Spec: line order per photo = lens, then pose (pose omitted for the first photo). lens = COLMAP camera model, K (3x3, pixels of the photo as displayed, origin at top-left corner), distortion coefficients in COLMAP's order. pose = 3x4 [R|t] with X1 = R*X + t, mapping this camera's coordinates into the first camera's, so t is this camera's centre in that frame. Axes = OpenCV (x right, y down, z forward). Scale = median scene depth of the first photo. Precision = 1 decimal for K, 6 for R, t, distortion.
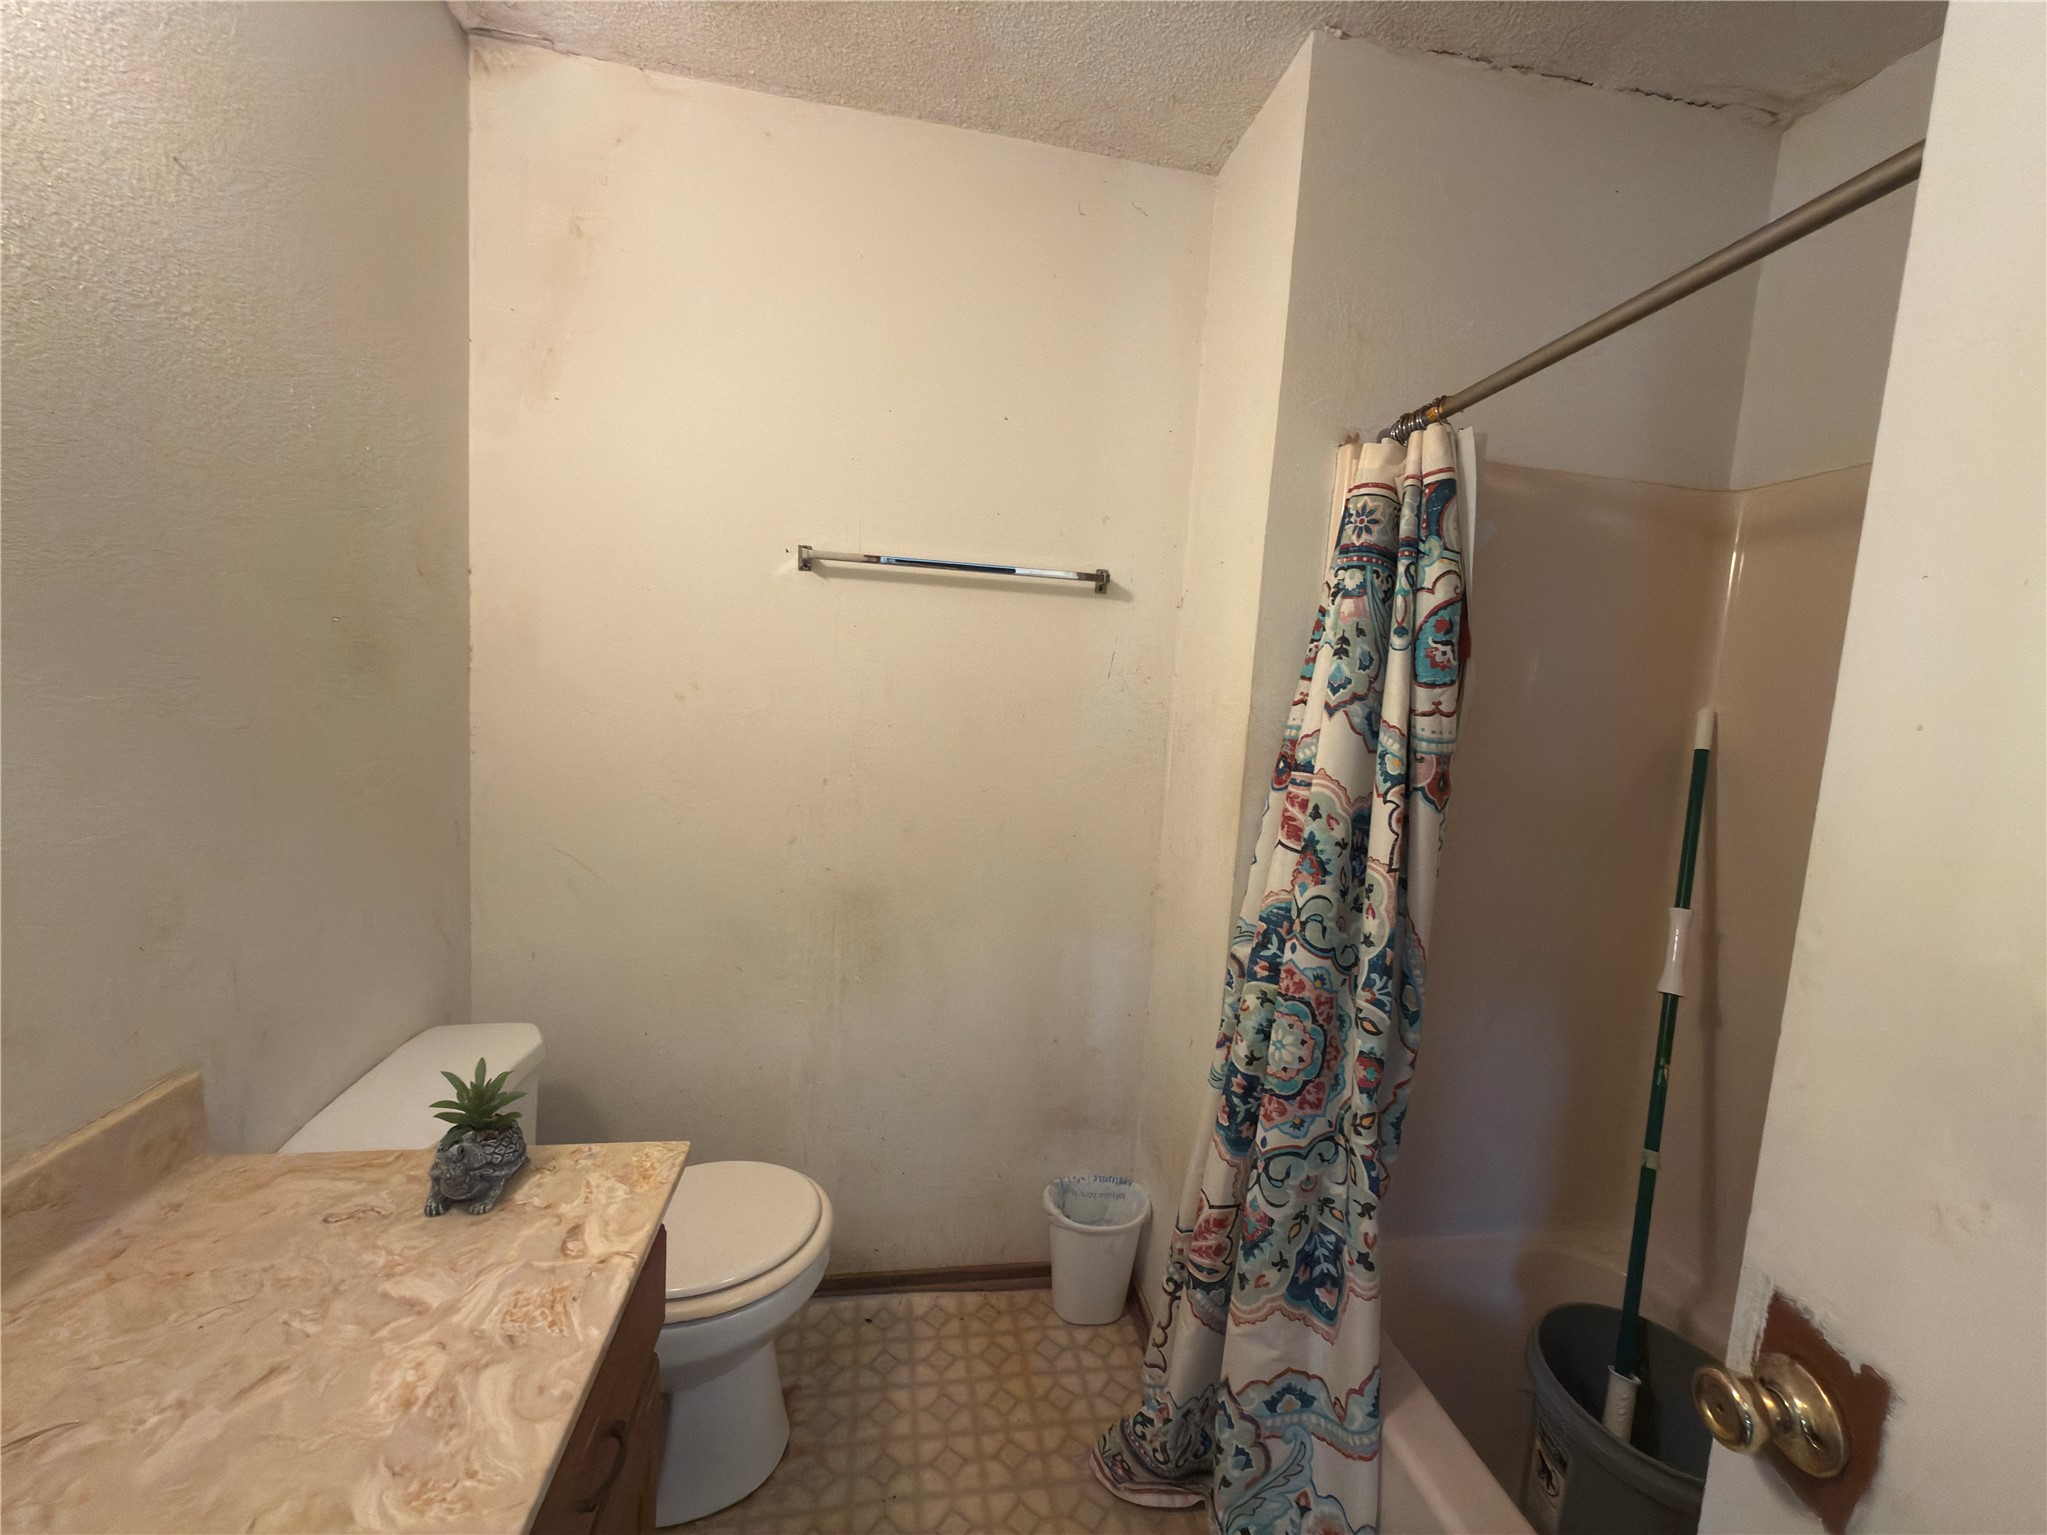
lens RADIAL K [[822.8, 0, 1023.5], [0, 822.8, 767.5], [0, 0, 1]] dist [-0.002700, 0.000520]
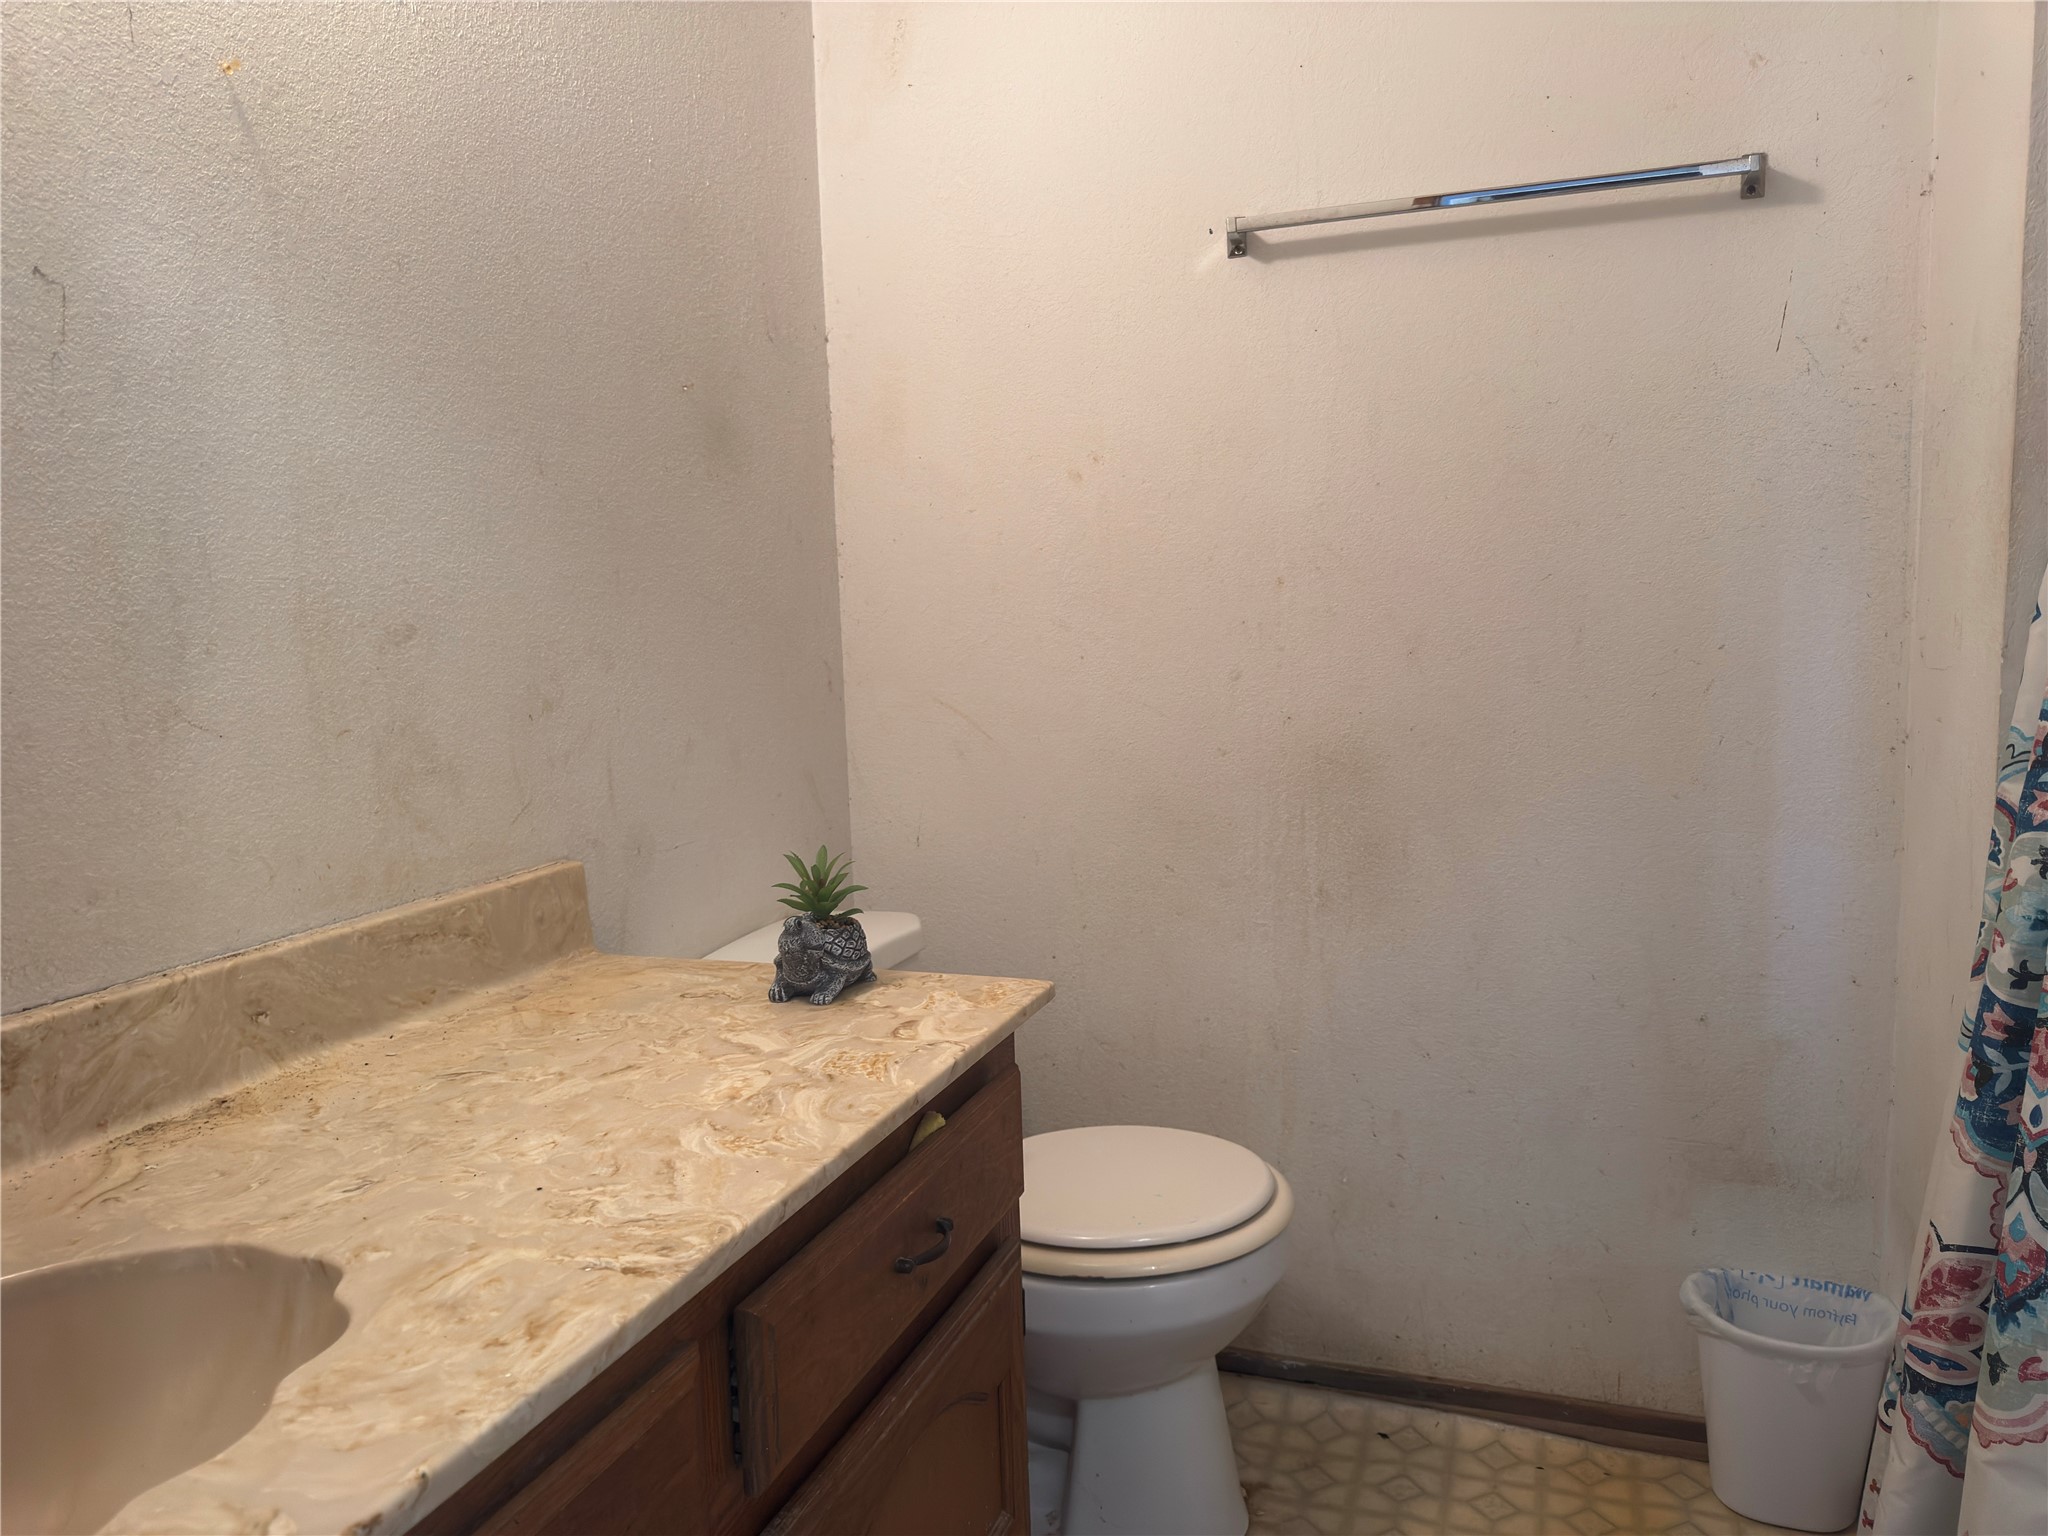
lens RADIAL K [[1437.4, 0, 1024.0], [0, 1437.4, 768.0], [0, 0, 1]] dist [0.072371, -0.069293]
pose [[0.870262, -0.023646, -0.492021, 0.193412], [0.032516, 0.999426, 0.009481, 0.199285], [0.491514, -0.024249, 0.870532, -0.145775]]
